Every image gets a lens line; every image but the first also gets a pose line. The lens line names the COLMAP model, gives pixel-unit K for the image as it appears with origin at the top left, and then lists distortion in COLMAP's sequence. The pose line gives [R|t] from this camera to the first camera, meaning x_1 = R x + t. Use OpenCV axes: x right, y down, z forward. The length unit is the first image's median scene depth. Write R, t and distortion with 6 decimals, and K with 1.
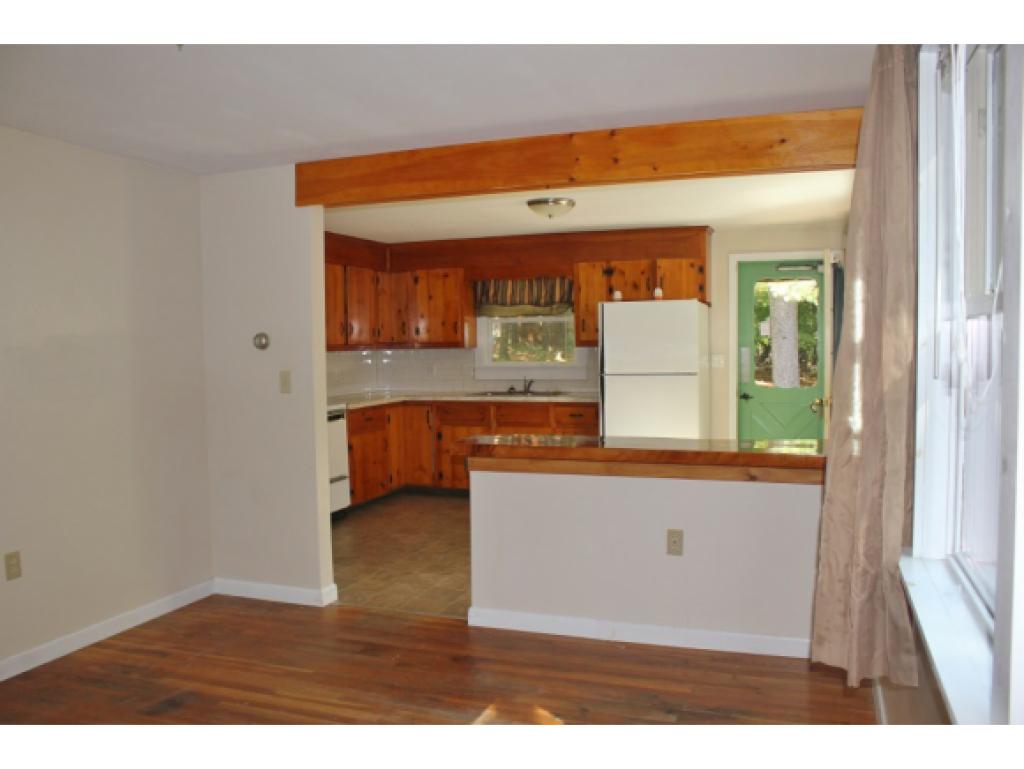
lens RADIAL K [[850.9, 0, 512.0], [0, 850.9, 384.5], [0, 0, 1]] dist [-0.157384, 0.148790]
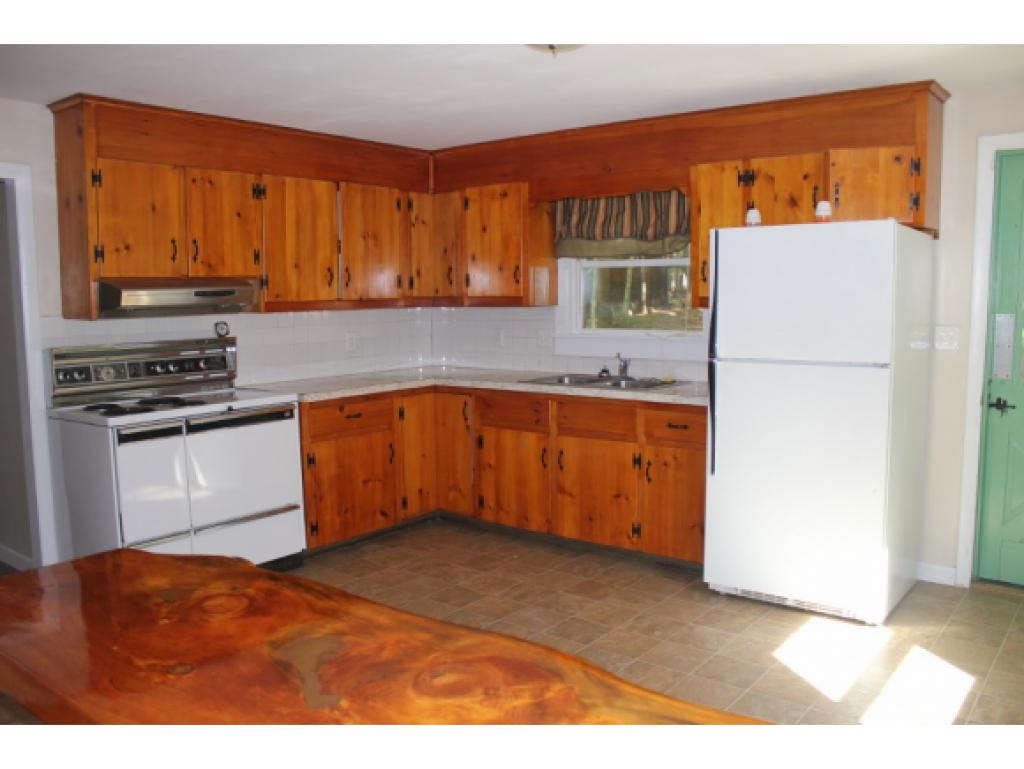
lens RADIAL K [[850.9, 0, 512.0], [0, 850.9, 384.5], [0, 0, 1]] dist [-0.157384, 0.148790]
pose [[0.951388, 0.038752, -0.305547, 0.135409], [-0.021114, 0.997925, 0.060824, -0.023489], [0.307270, -0.051416, 0.950232, 0.391690]]
